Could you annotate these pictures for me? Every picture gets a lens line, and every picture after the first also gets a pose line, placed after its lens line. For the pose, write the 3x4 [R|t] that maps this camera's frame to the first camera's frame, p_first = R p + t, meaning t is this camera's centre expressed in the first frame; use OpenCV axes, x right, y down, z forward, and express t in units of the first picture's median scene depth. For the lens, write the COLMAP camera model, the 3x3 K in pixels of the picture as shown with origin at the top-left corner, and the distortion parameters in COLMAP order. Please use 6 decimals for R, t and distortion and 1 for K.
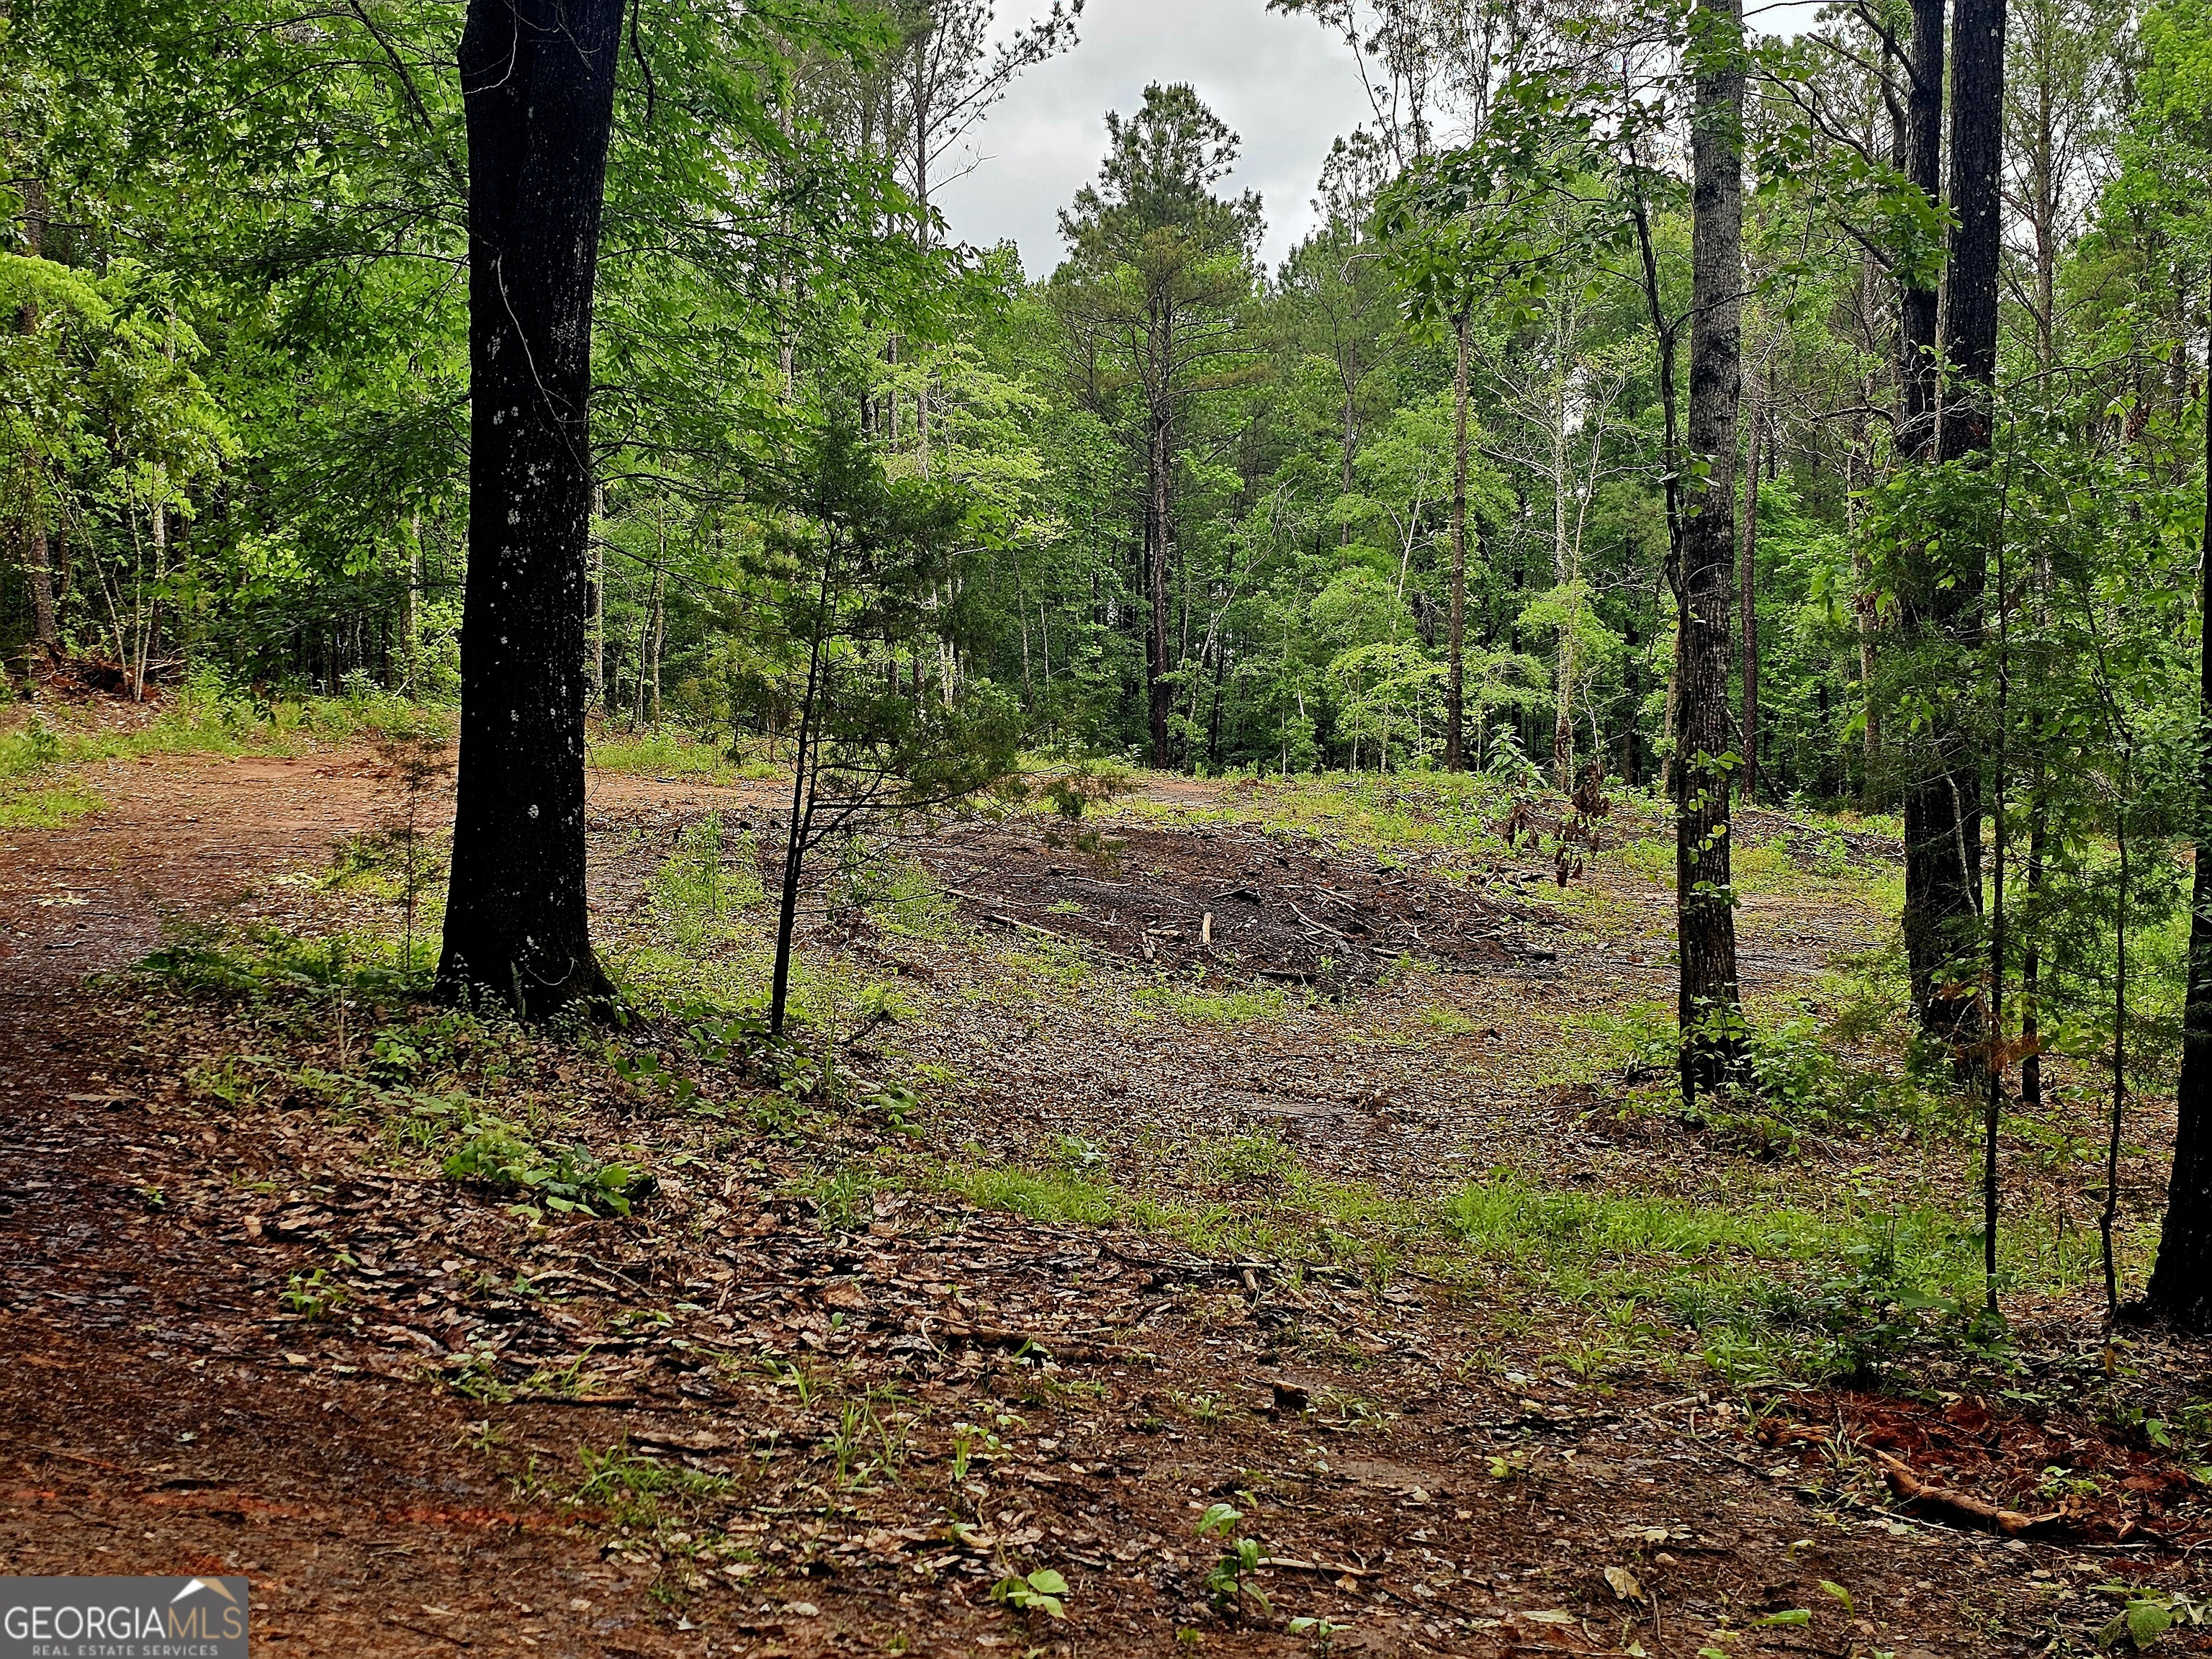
lens RADIAL K [[2904.3, 0, 1103.6], [0, 2904.3, 826.6], [0, 0, 1]] dist [0.150047, 0.000000]
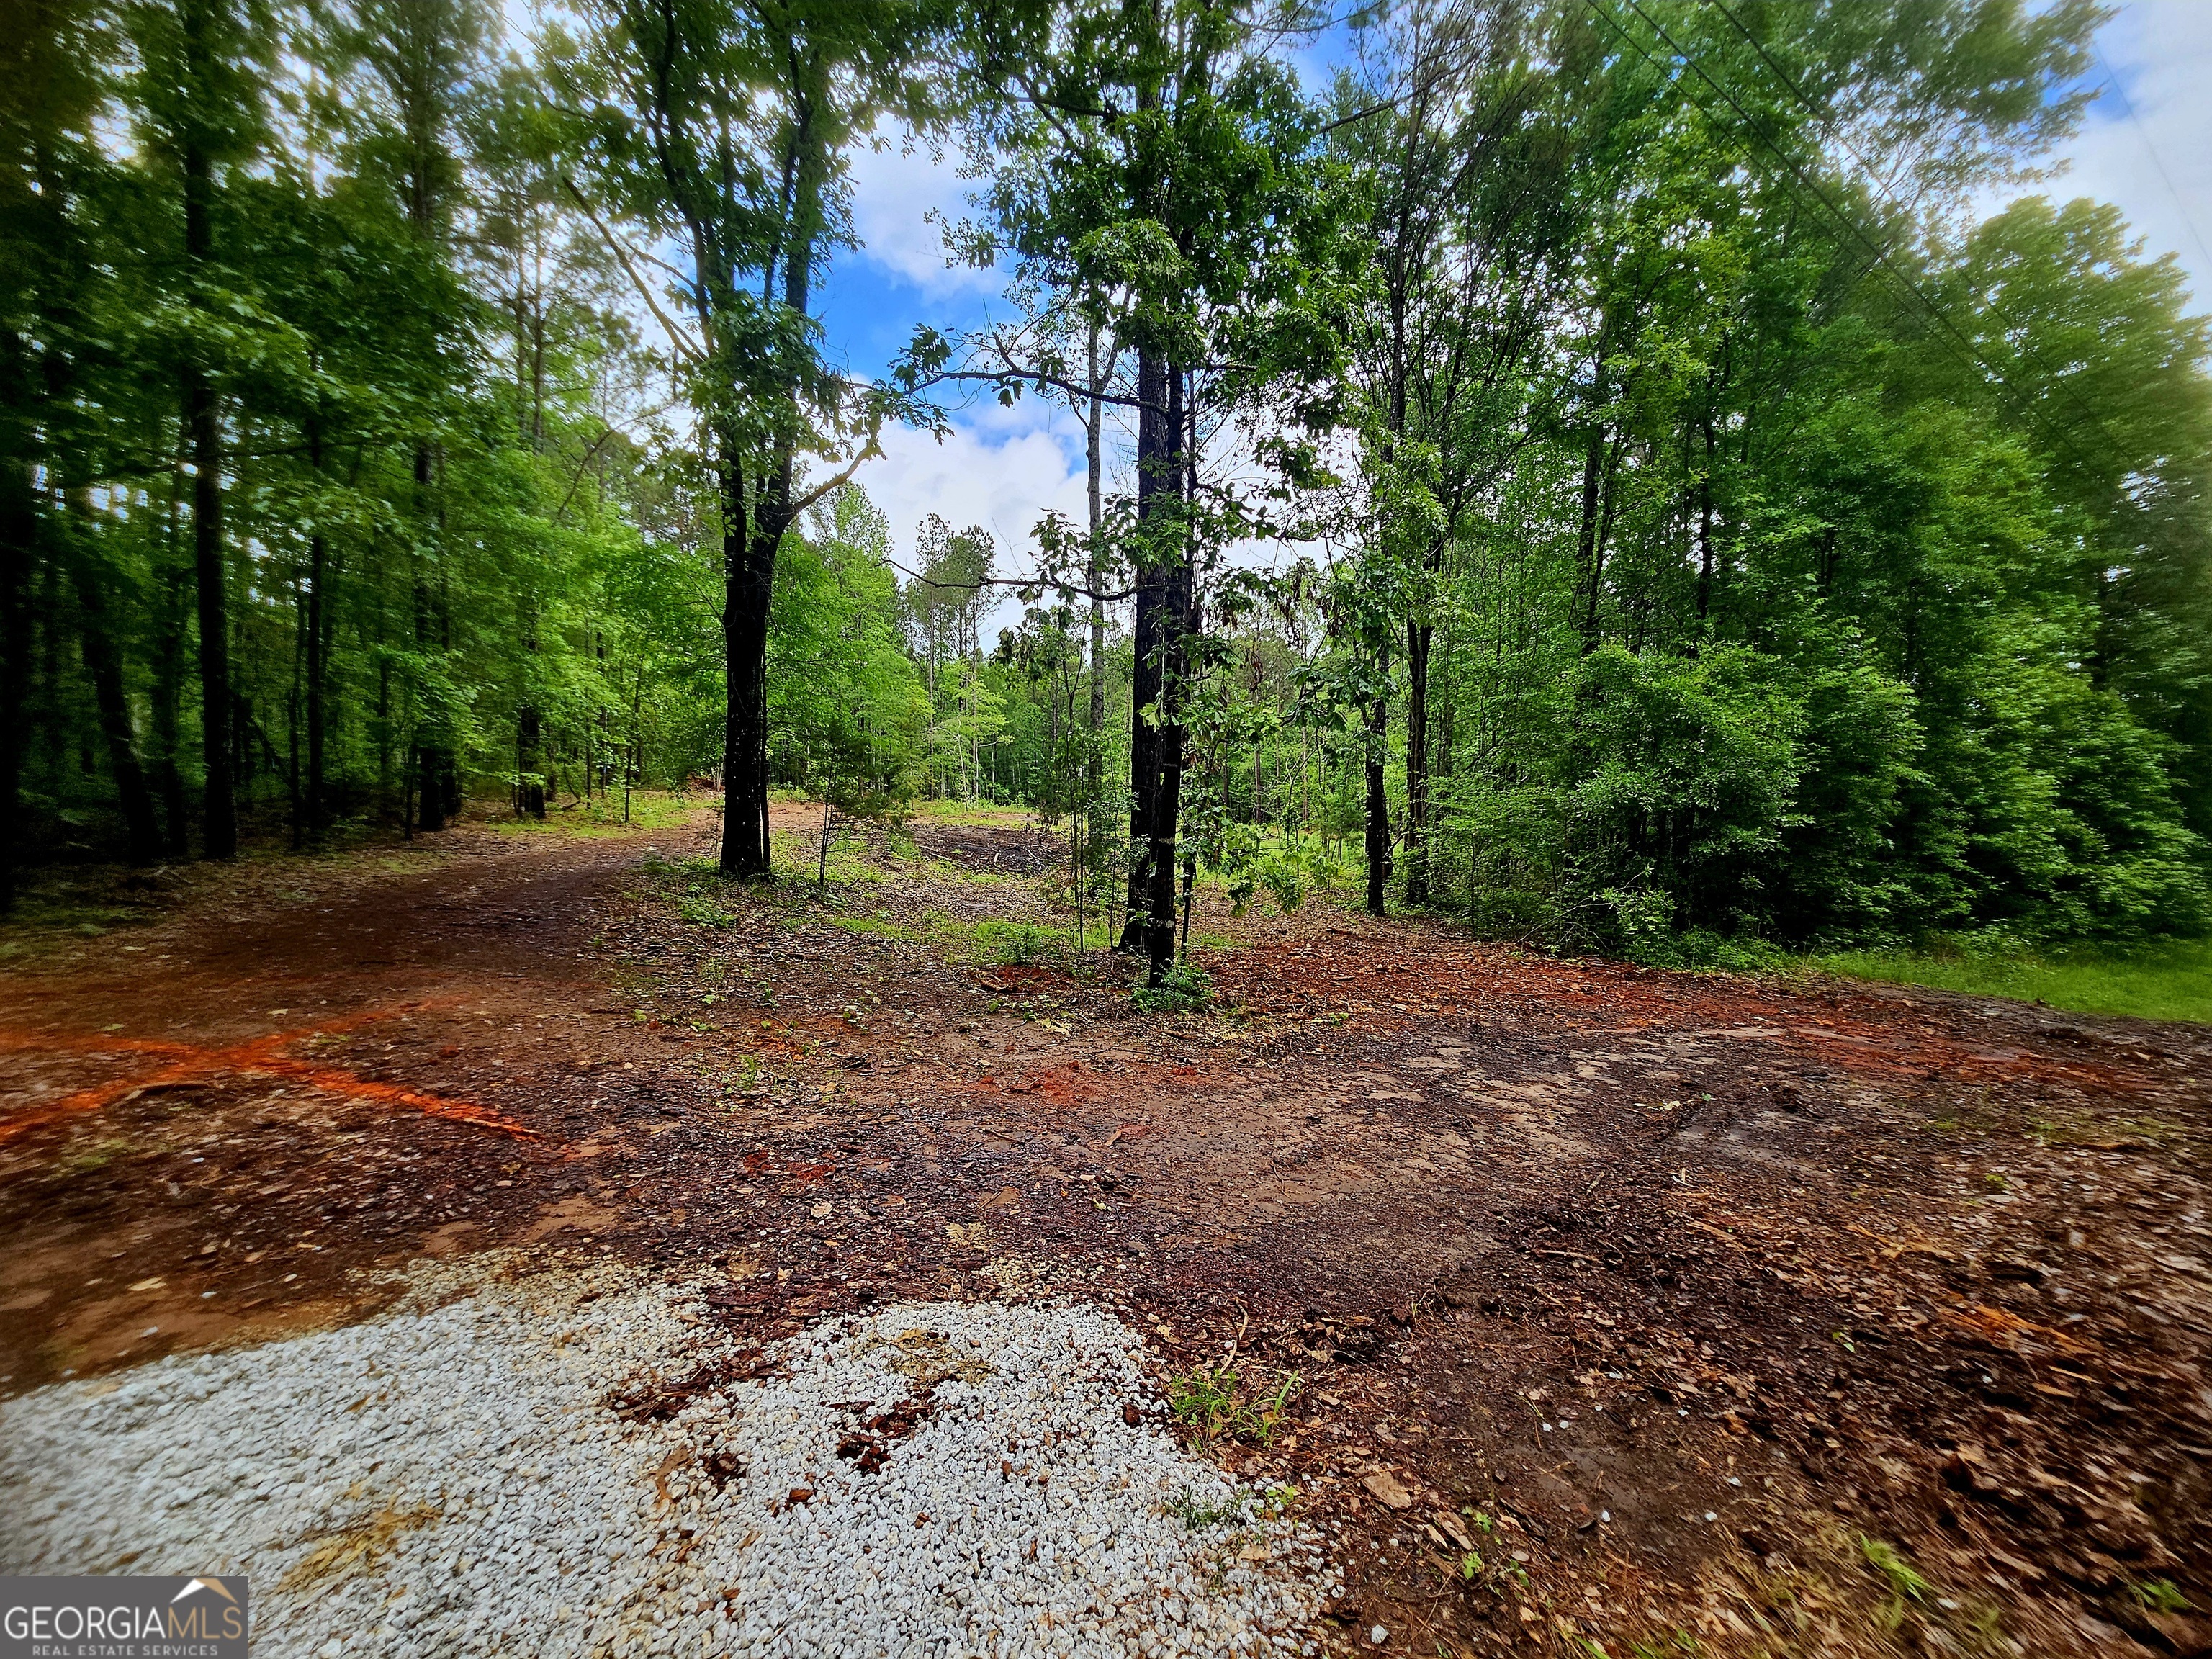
lens RADIAL K [[881.9, 0, 1086.8], [0, 881.9, 873.2], [0, 0, 1]] dist [-0.003446, -0.001211]
pose [[0.999126, -0.001684, 0.041776, 0.176050], [-0.000429, 0.998723, 0.050526, 0.000525], [-0.041808, -0.050500, 0.997849, -0.123346]]
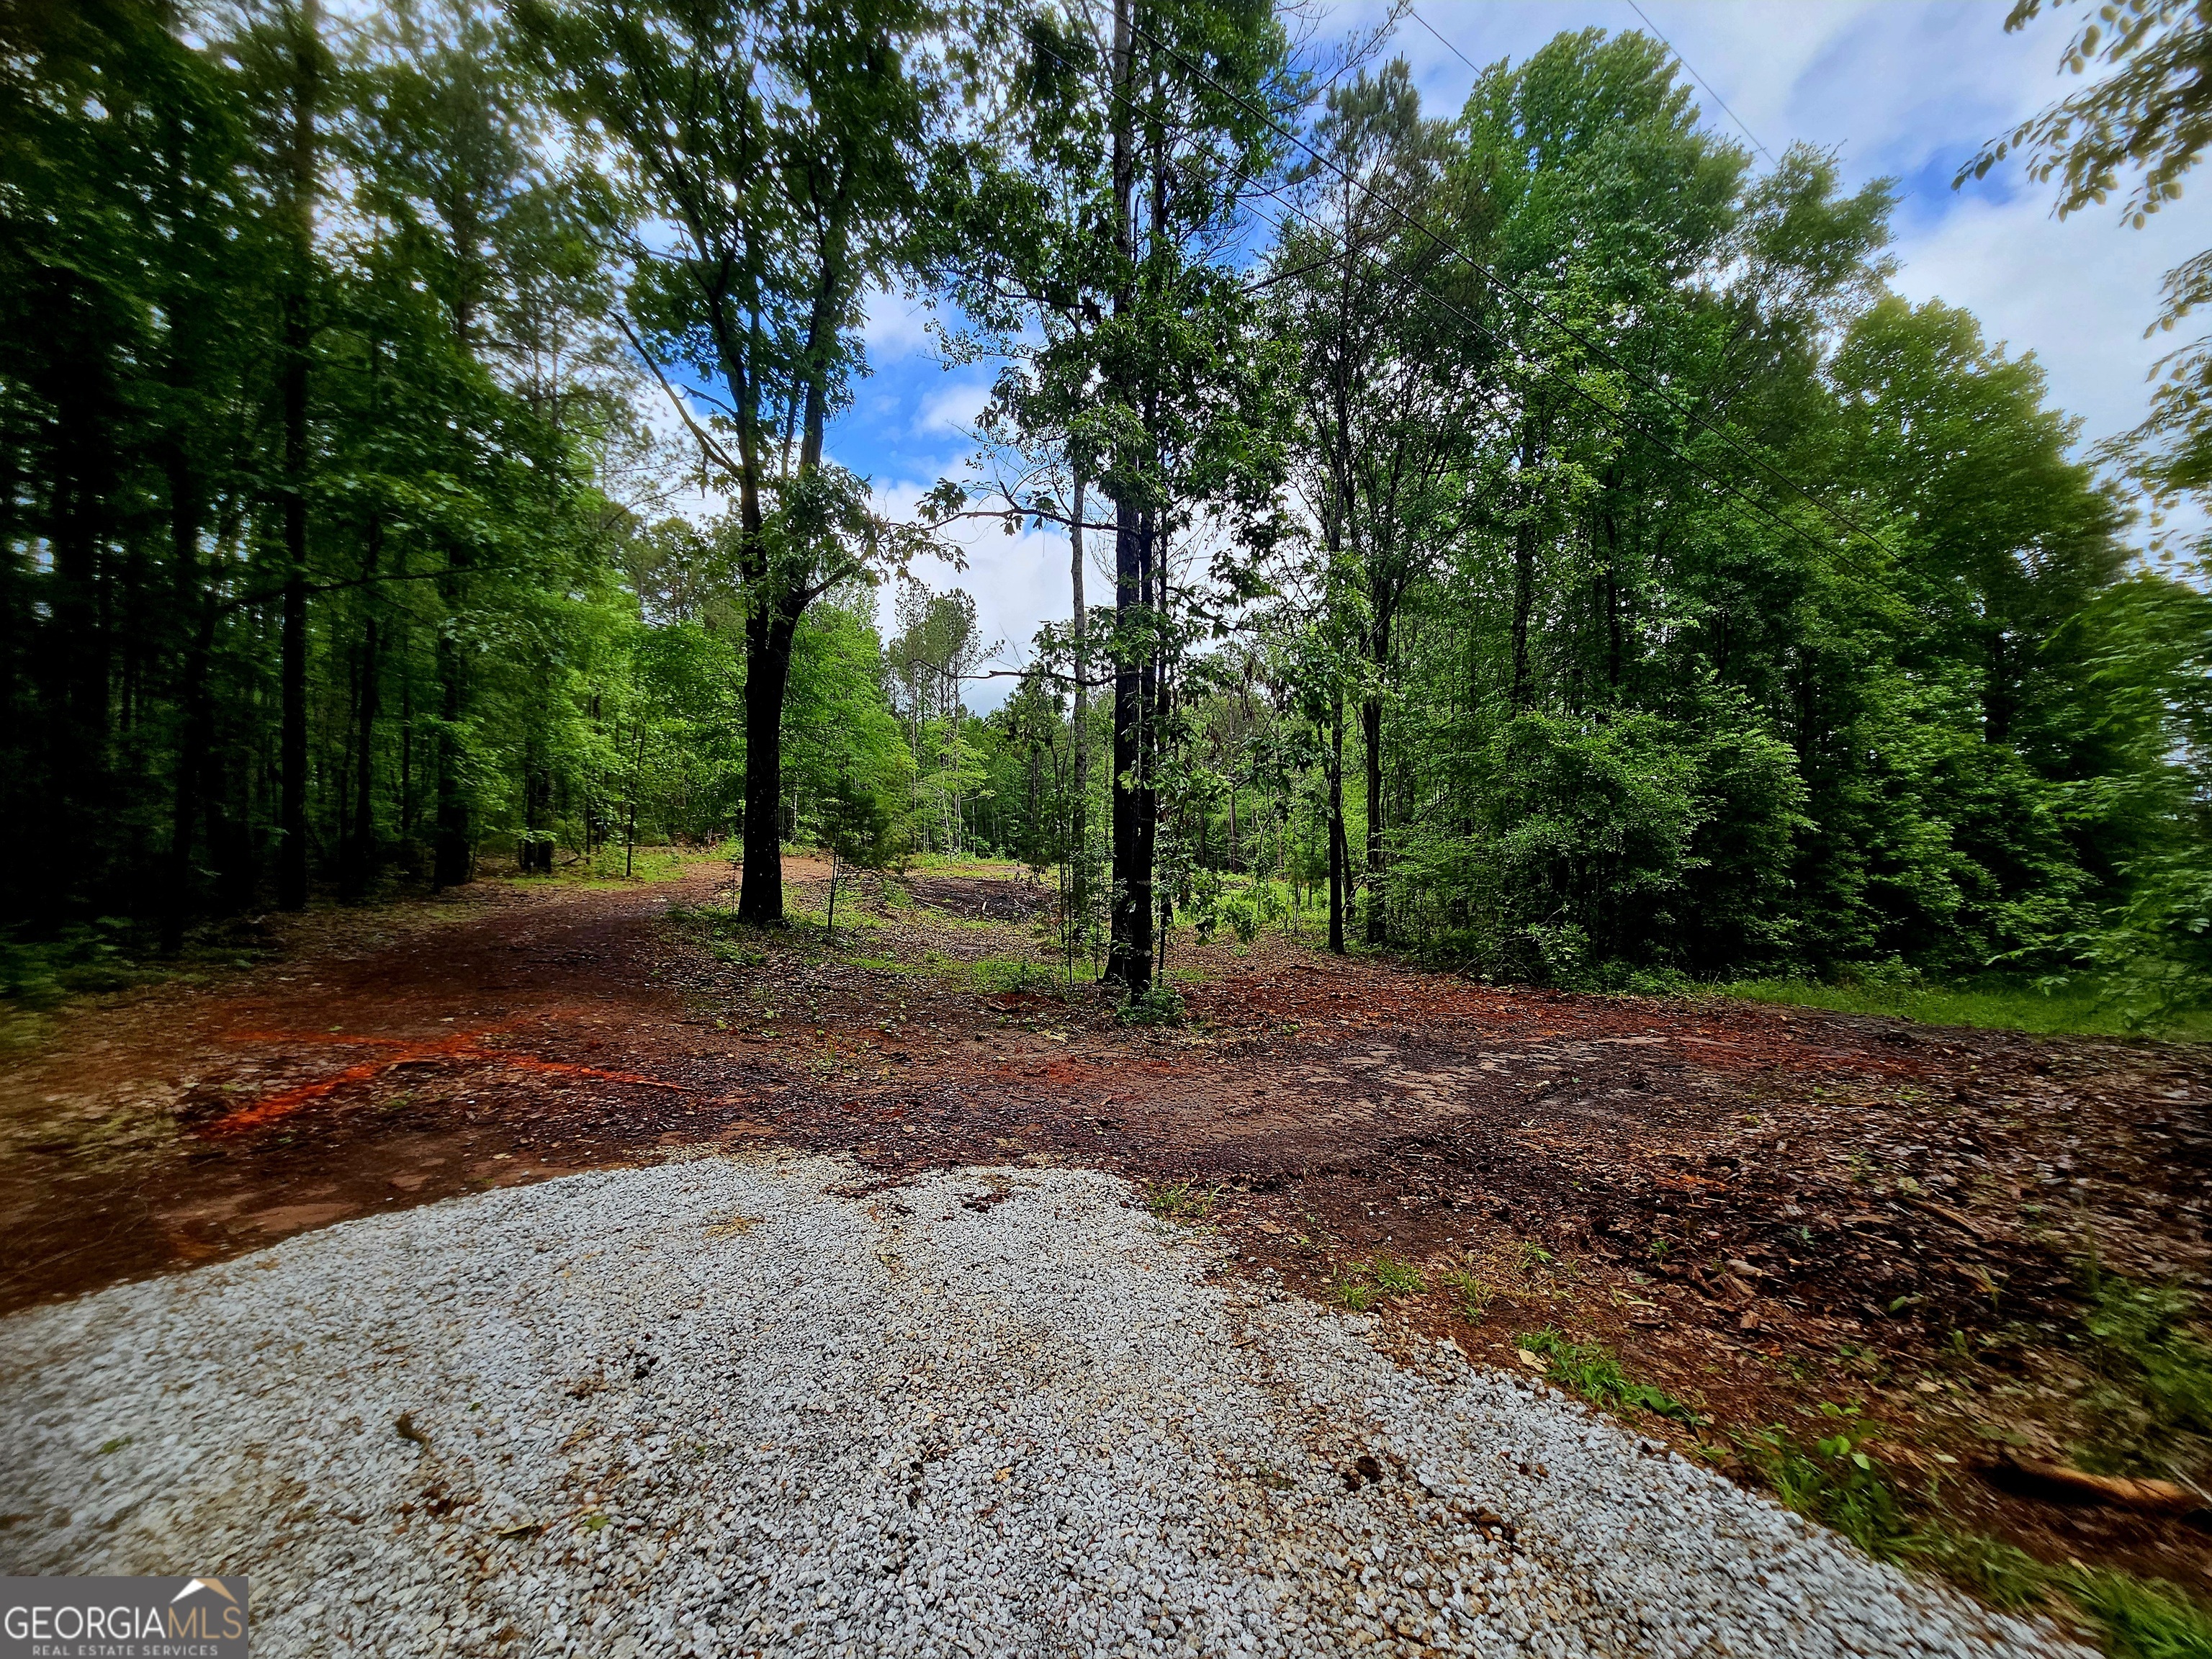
lens RADIAL K [[881.9, 0, 1108.9], [0, 881.9, 846.6], [0, 0, 1]] dist [-0.003446, -0.001211]
pose [[0.995901, -0.006377, 0.090222, 0.161875], [0.009869, 0.999217, -0.038307, 0.006732], [-0.089907, 0.039040, 0.995185, -0.243774]]
